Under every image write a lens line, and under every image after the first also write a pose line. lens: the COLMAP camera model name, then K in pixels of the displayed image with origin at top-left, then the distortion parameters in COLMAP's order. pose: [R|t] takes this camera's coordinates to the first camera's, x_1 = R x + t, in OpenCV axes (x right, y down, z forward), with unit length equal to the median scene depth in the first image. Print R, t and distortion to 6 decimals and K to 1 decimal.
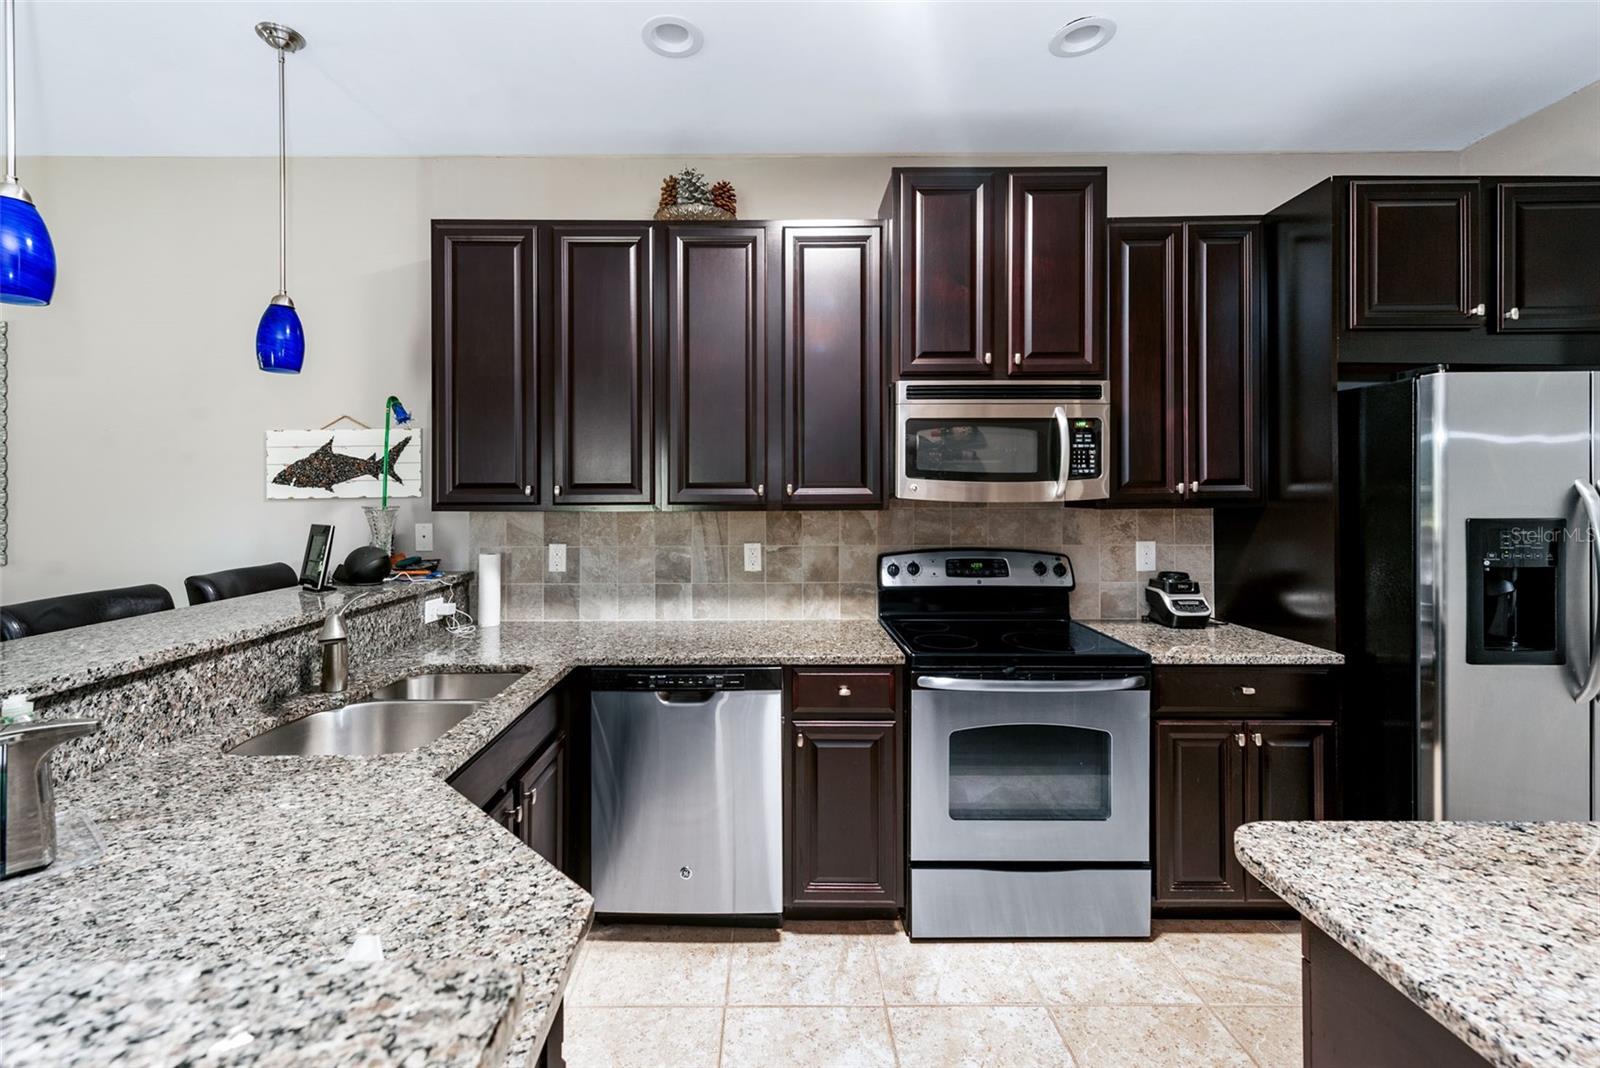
lens RADIAL K [[693.3, 0, 766.7], [0, 693.3, 491.9], [0, 0, 1]] dist [0.013904, 0.000030]
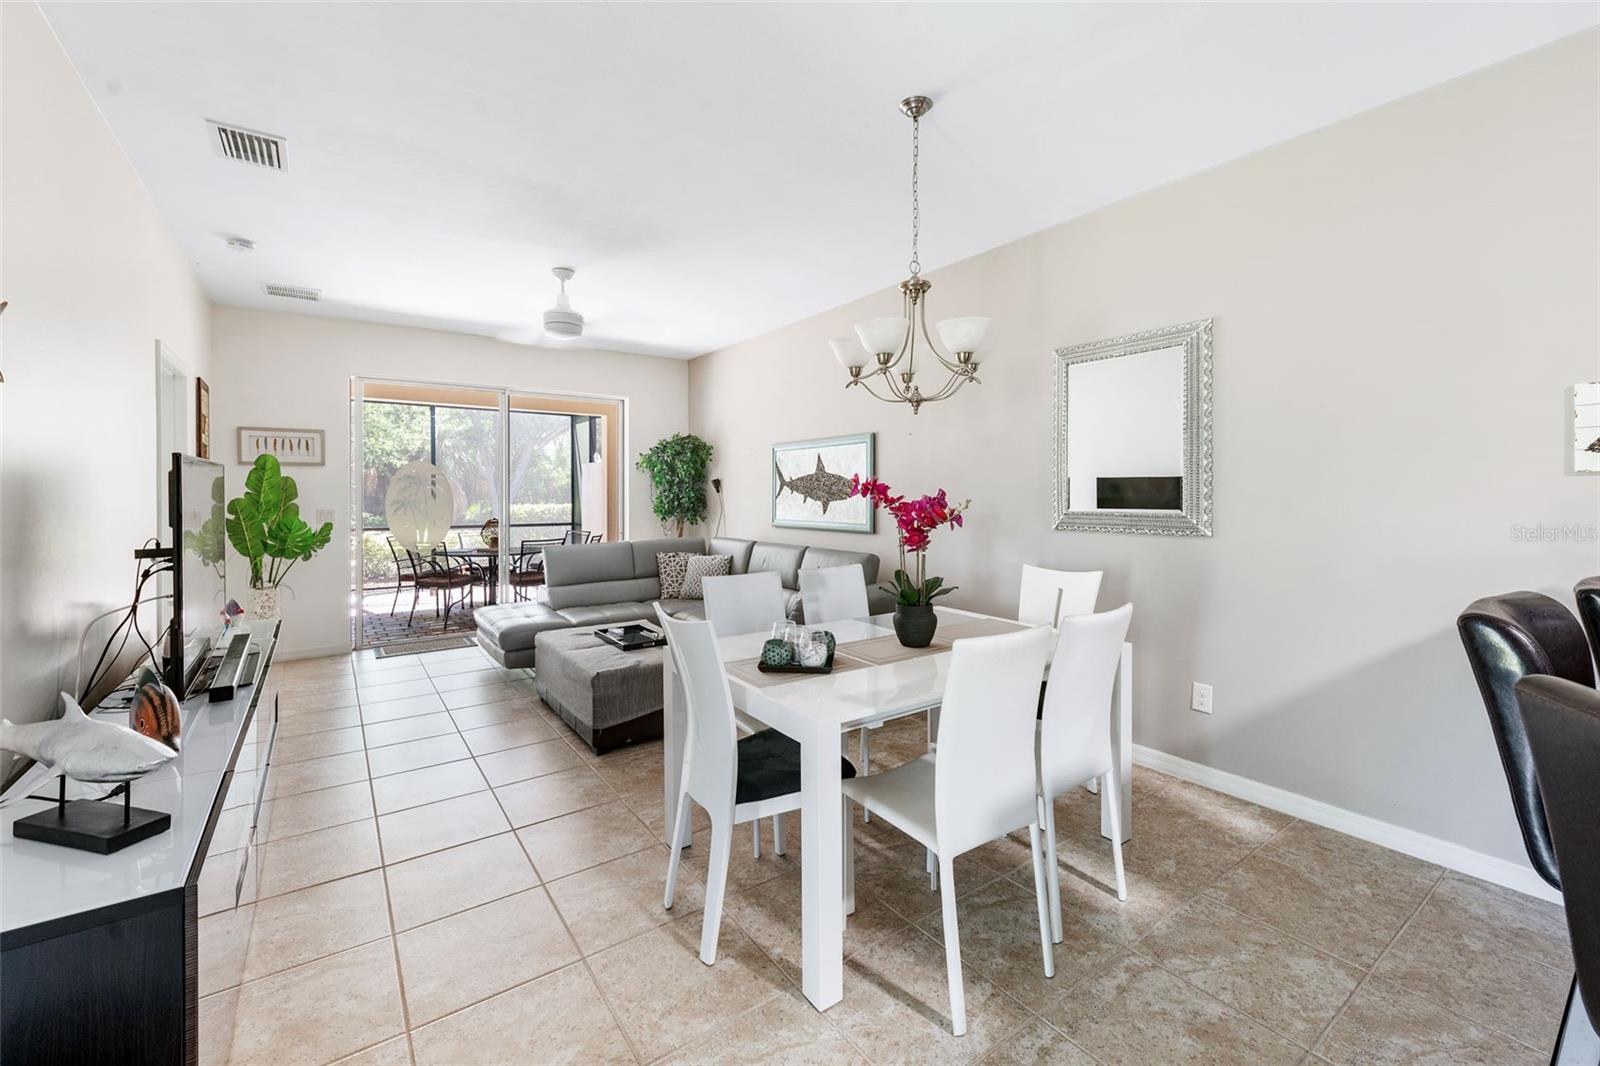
lens RADIAL K [[656.5, 0, 794.4], [0, 656.5, 496.2], [0, 0, 1]] dist [0.006047, -0.000426]
pose [[0.578779, 0.005313, -0.815467, -0.638979], [0.003675, 0.999952, 0.009123, 0.028020], [0.815476, -0.008278, 0.578732, -0.158830]]
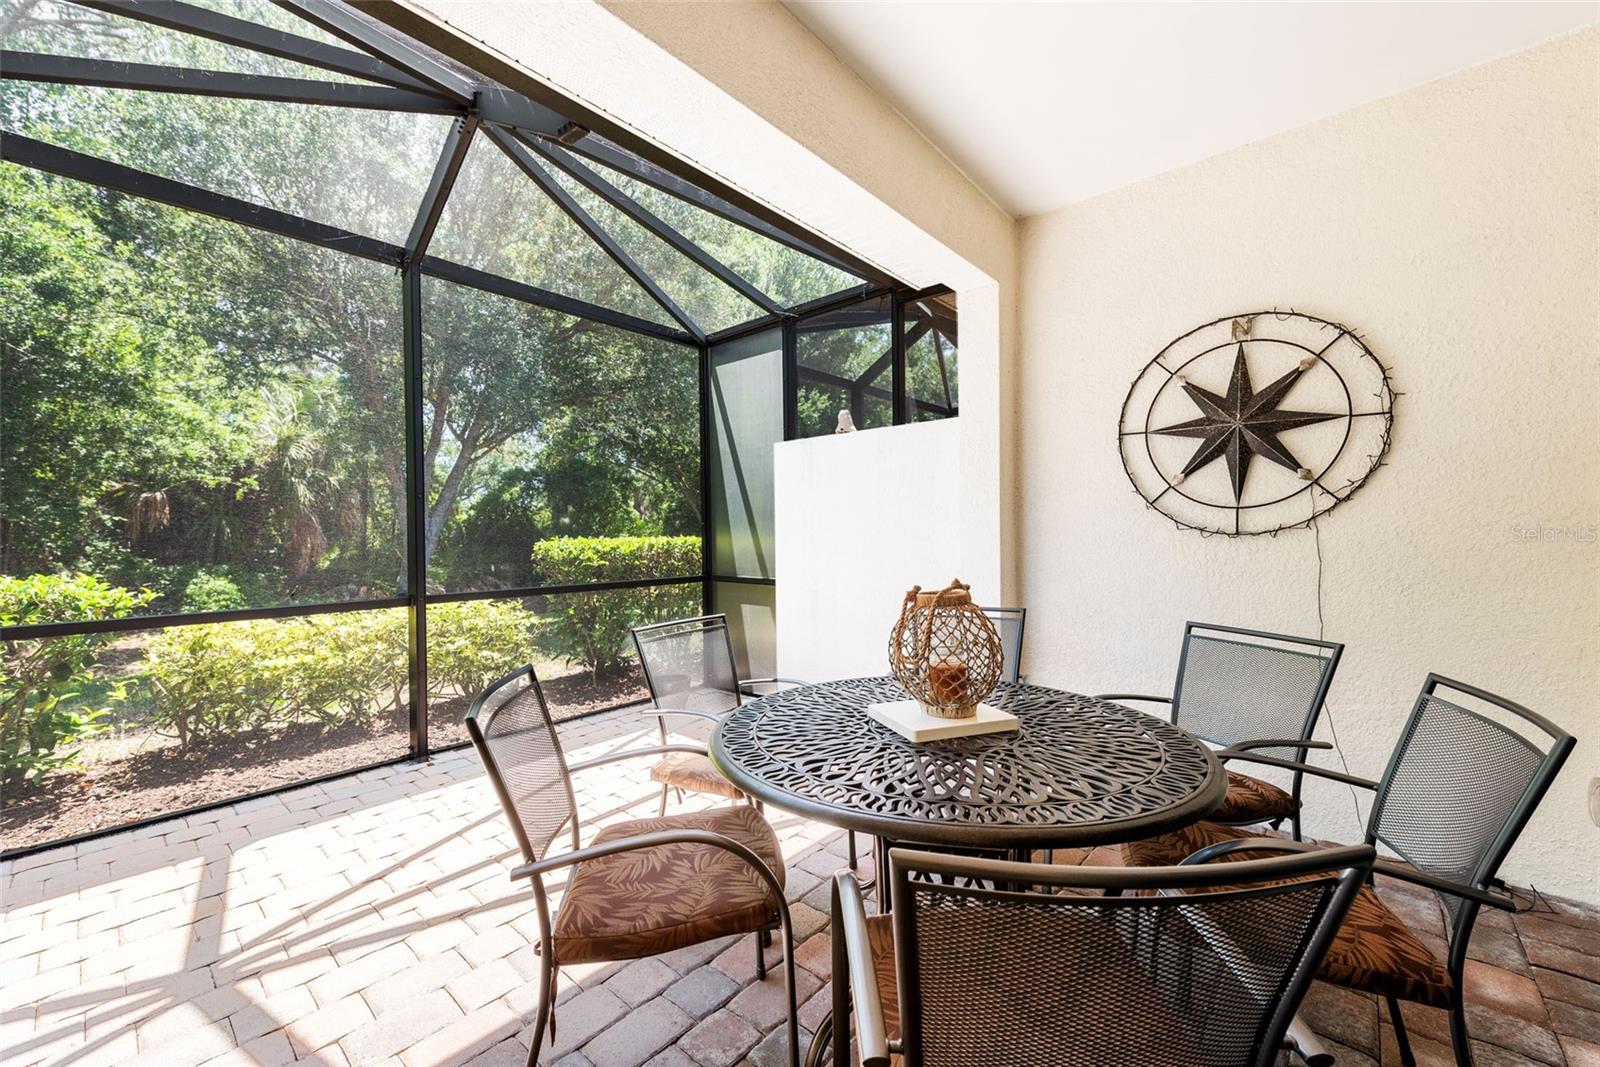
lens RADIAL K [[630.8, 0, 800.0], [0, 630.8, 533.5], [0, 0, 1]] dist [0.001346, -0.000019]
pose [[0.752935, -0.004249, -0.658081, -3.141279], [0.014440, 0.999845, 0.010065, 0.080466], [0.657937, -0.017081, 0.752879, -0.117968]]
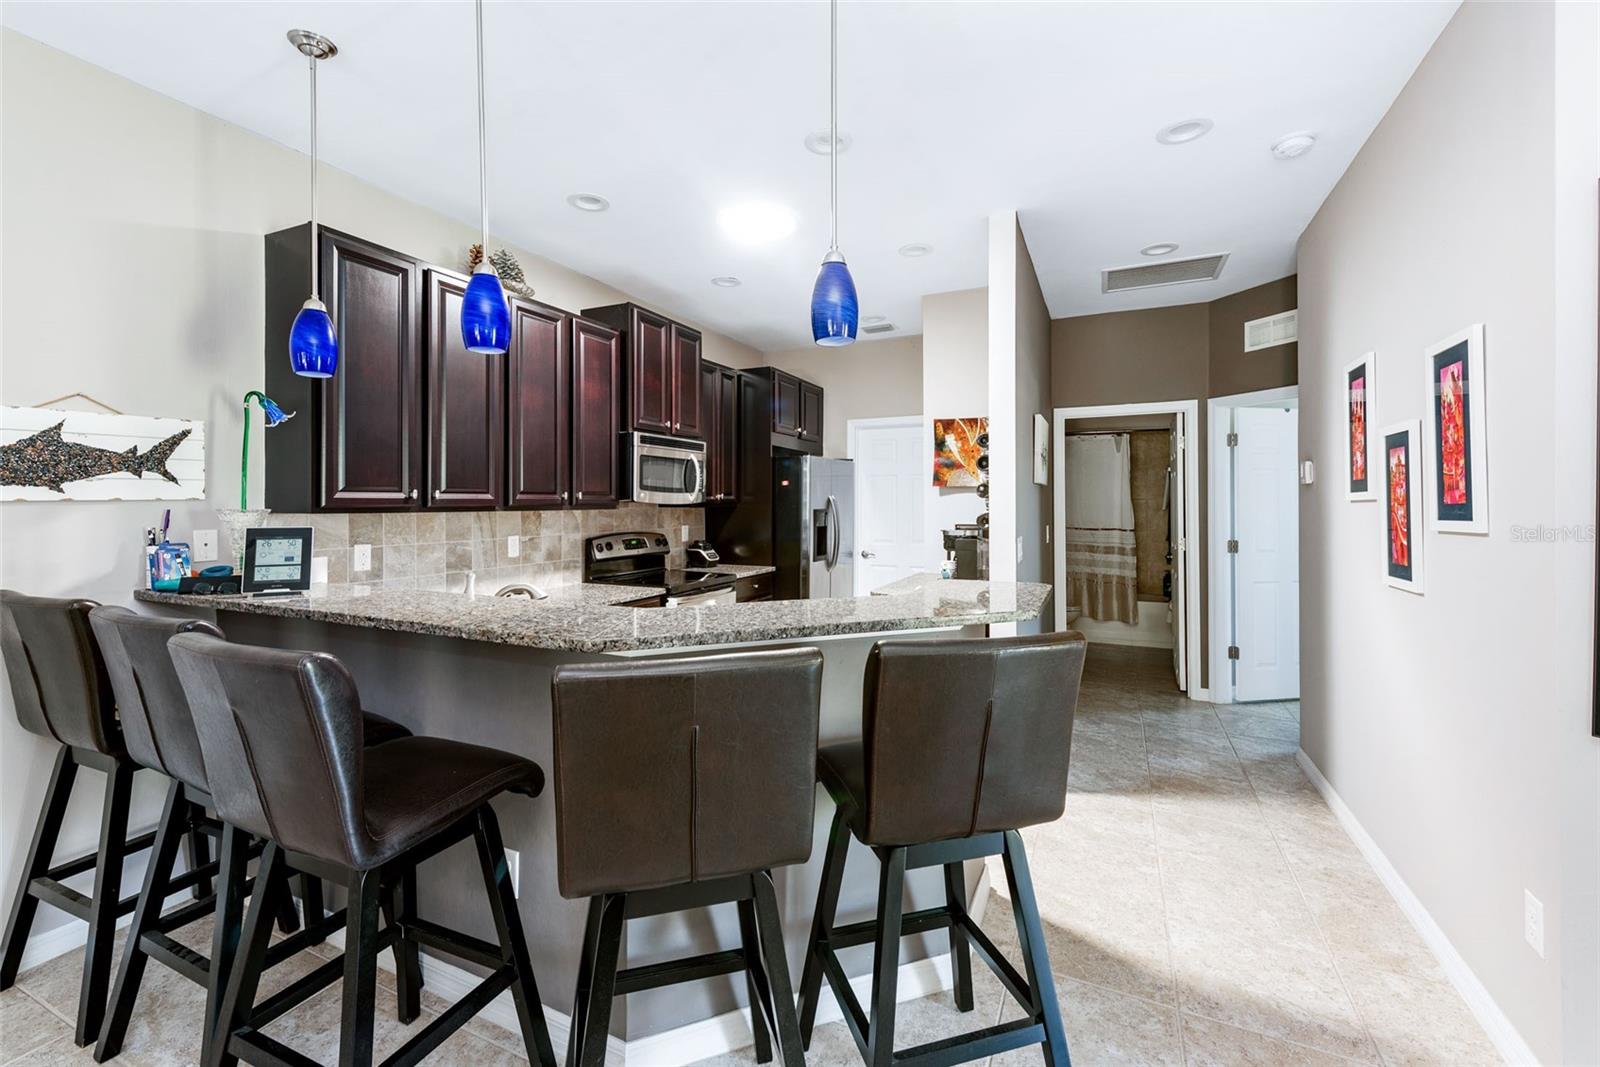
lens RADIAL K [[670.2, 0, 803.0], [0, 670.2, 501.6], [0, 0, 1]] dist [0.013917, -0.000245]
pose [[0.420139, 0.002503, 0.907456, -0.991838], [-0.004359, 0.999990, -0.000740, 0.007530], [-0.907449, -0.003645, 0.420146, -0.044744]]
